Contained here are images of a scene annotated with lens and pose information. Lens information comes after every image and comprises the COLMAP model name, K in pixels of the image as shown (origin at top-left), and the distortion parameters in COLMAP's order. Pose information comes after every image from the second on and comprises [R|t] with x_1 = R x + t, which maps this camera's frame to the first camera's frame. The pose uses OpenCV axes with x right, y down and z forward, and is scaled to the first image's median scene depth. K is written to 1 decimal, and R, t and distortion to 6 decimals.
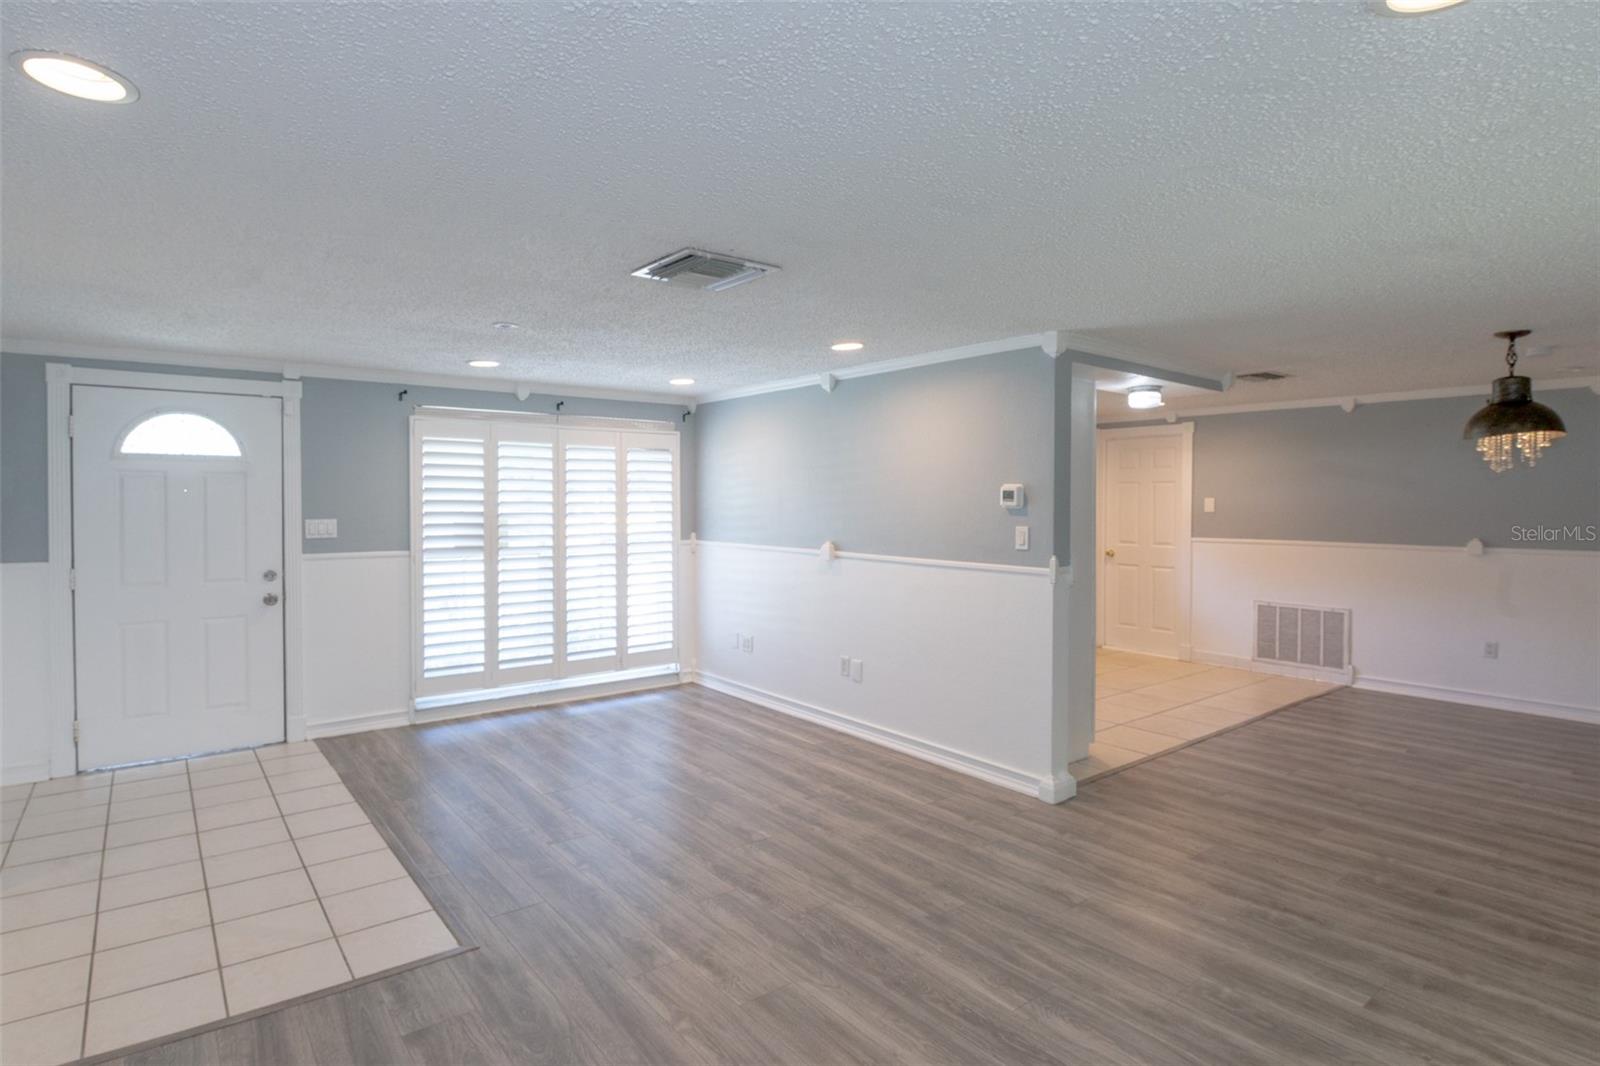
lens RADIAL K [[812.8, 0, 765.6], [0, 812.8, 524.2], [0, 0, 1]] dist [0.002283, -0.013623]
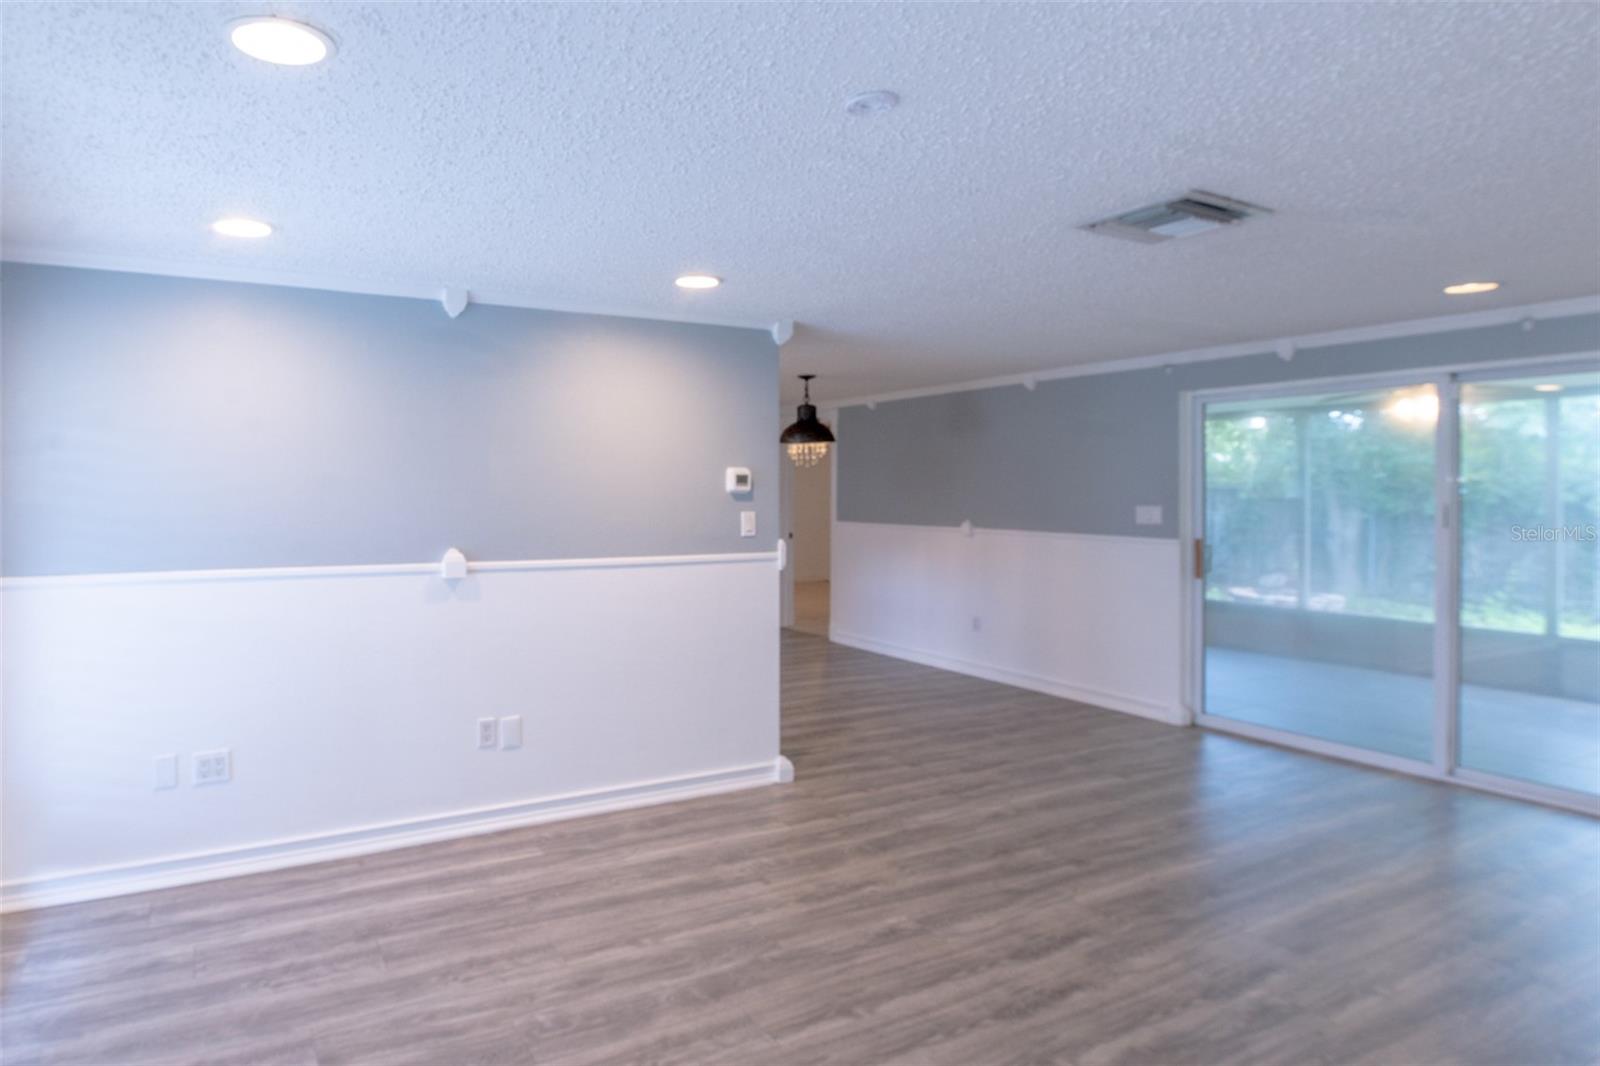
lens RADIAL K [[900.5, 0, 620.0], [0, 900.5, 496.2], [0, 0, 1]] dist [-0.000235, -0.017245]
pose [[0.203512, -0.010683, 0.979014, -0.665556], [0.030092, 0.999536, 0.004652, -0.022365], [-0.978610, 0.028514, 0.203740, 0.811252]]
